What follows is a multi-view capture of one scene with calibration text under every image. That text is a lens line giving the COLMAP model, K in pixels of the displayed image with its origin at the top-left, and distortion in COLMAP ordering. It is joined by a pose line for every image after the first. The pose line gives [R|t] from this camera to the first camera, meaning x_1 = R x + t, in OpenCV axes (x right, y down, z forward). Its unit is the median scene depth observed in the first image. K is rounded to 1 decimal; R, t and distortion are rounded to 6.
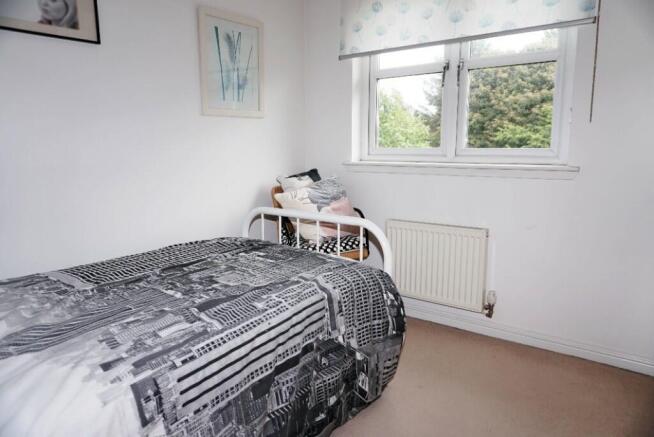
lens RADIAL K [[437.7, 0, 327.0], [0, 437.7, 218.5], [0, 0, 1]] dist [-0.002293, -0.000548]
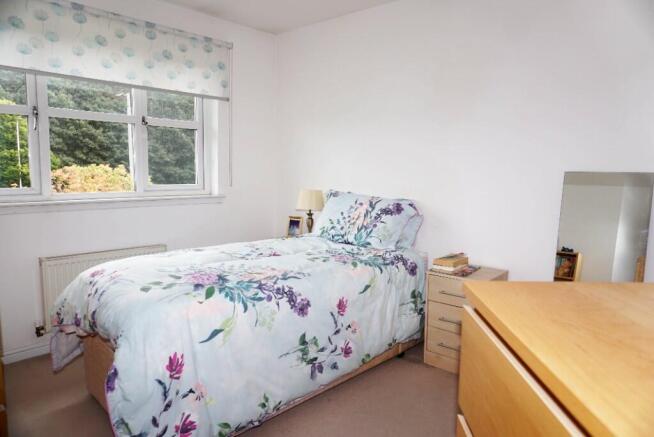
lens RADIAL K [[437.7, 0, 327.0], [0, 437.7, 218.5], [0, 0, 1]] dist [-0.002293, -0.000548]
pose [[0.184002, -0.086080, 0.979149, -0.745784], [0.171136, 0.983749, 0.054324, -0.057769], [-0.967913, 0.157572, 0.195743, 0.370606]]
